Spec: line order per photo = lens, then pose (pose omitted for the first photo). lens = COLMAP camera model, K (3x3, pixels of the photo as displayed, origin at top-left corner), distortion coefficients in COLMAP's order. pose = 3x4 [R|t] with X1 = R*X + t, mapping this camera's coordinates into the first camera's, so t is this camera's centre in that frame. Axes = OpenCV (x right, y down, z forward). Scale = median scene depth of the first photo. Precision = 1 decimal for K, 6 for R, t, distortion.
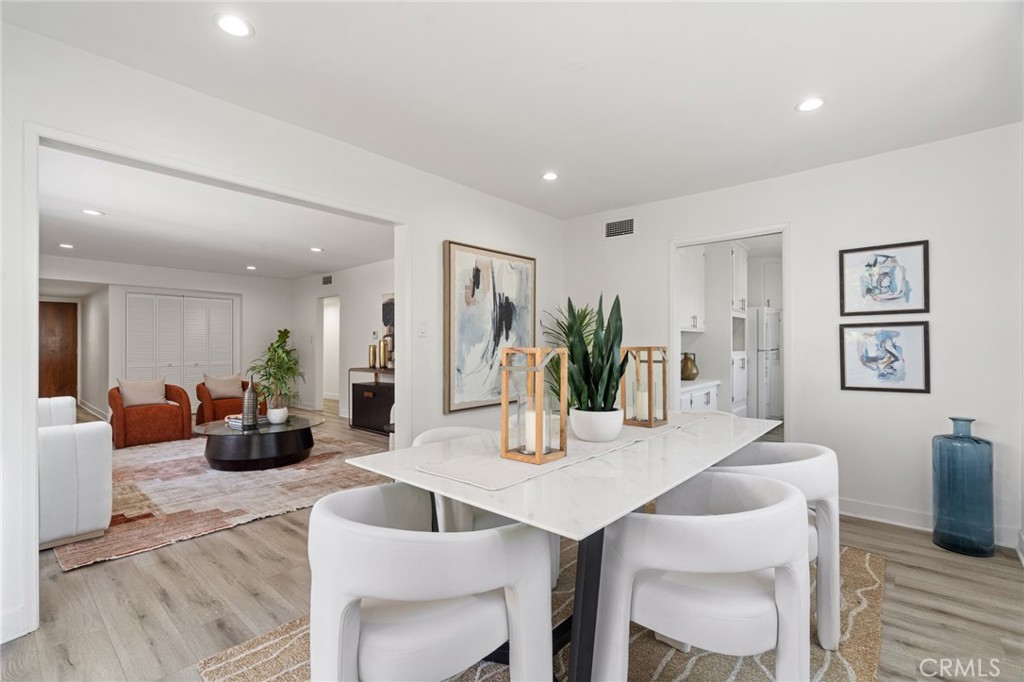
lens RADIAL K [[459.3, 0, 481.6], [0, 459.3, 346.3], [0, 0, 1]] dist [-0.008853, 0.003859]
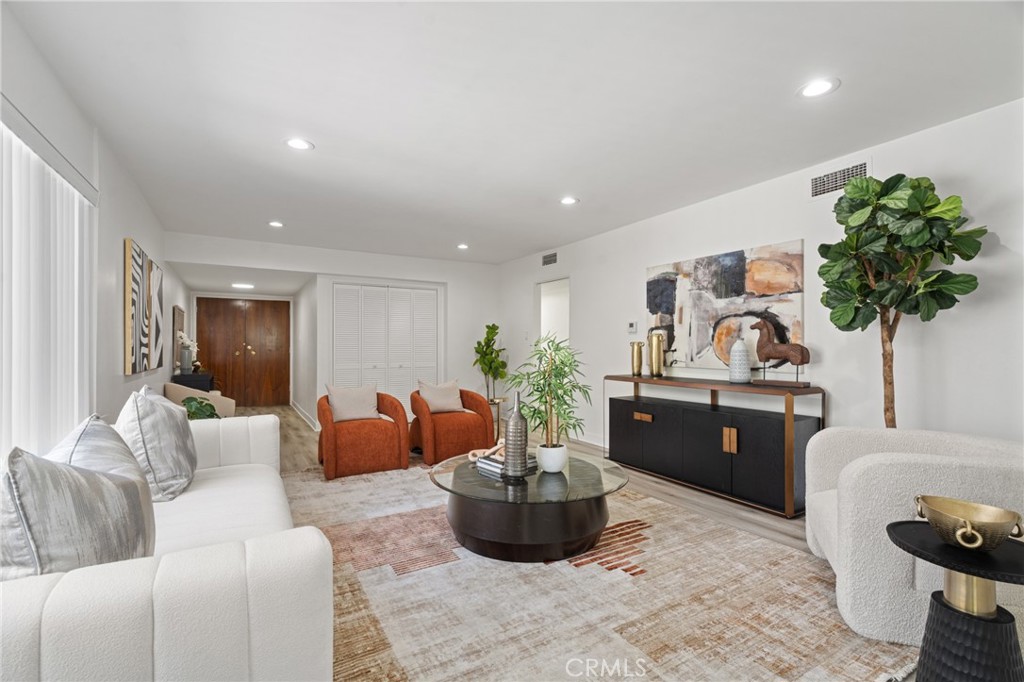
lens RADIAL K [[459.3, 0, 472.9], [0, 459.3, 344.7], [0, 0, 1]] dist [-0.008853, 0.003859]
pose [[0.938537, -0.001944, -0.345172, -0.247676], [0.000268, 0.999988, -0.004902, 0.004795], [0.345177, 0.004508, 0.938527, 0.297994]]
